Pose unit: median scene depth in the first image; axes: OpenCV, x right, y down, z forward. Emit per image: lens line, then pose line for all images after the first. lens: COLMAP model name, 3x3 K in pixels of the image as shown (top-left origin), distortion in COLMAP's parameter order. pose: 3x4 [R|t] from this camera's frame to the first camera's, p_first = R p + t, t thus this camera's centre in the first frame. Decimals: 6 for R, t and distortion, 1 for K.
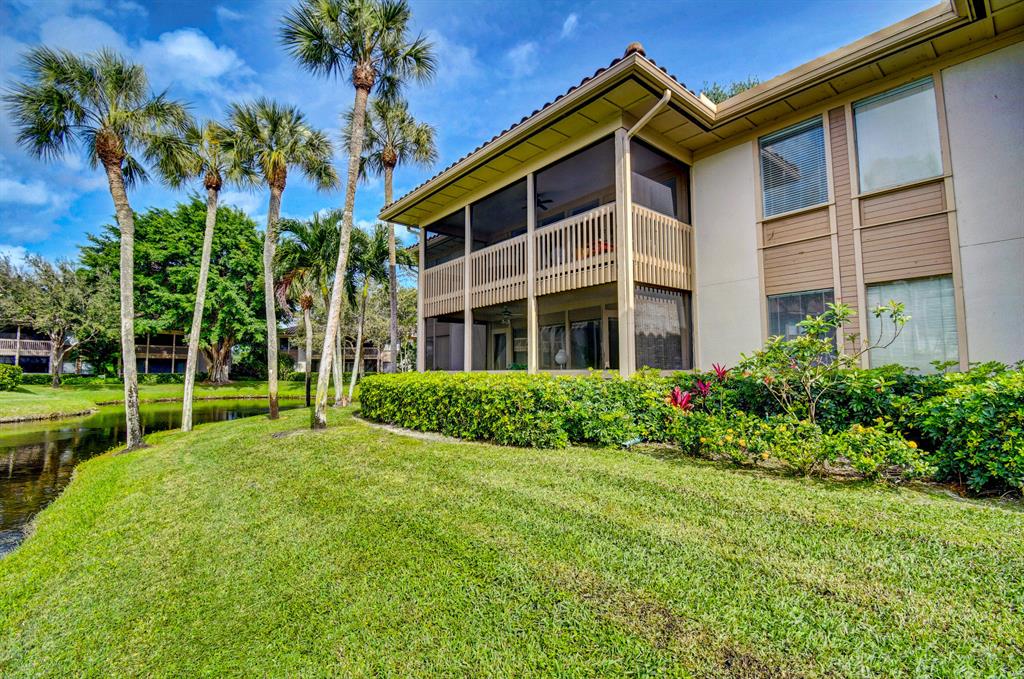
lens RADIAL K [[455.0, 0, 511.1], [0, 455.0, 336.8], [0, 0, 1]] dist [0.018893, -0.024955]
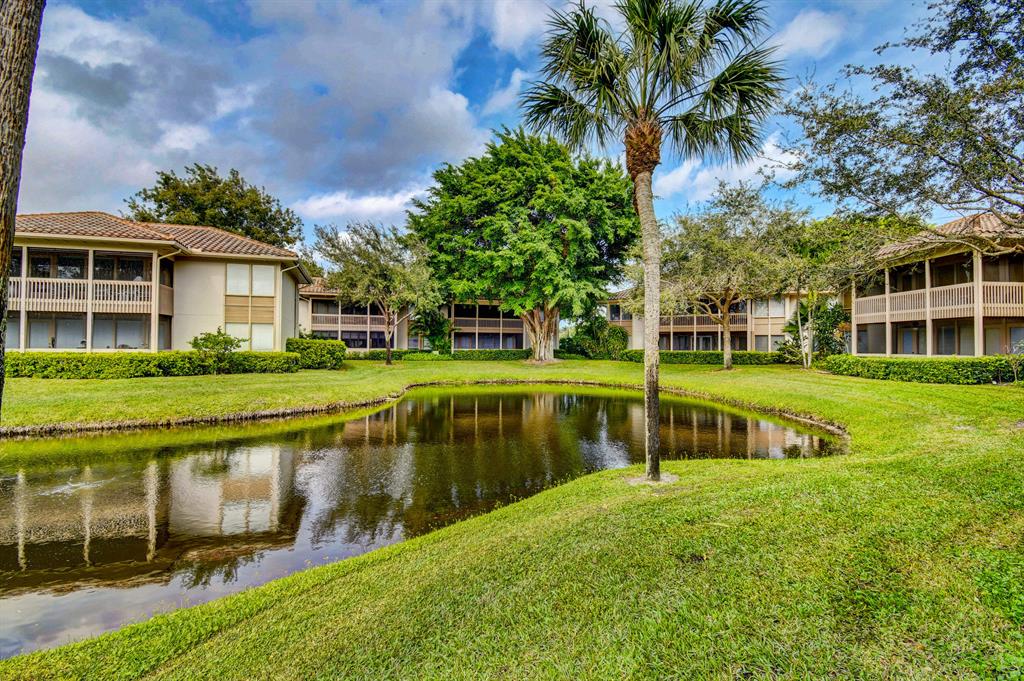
lens RADIAL K [[474.2, 0, 512.0], [0, 474.2, 340.5], [0, 0, 1]] dist [-0.000924, -0.000160]
pose [[0.774858, 0.001530, -0.632133, -0.163620], [0.038390, 0.998037, 0.049473, 0.020825], [0.630968, -0.062602, 0.773279, 0.347844]]
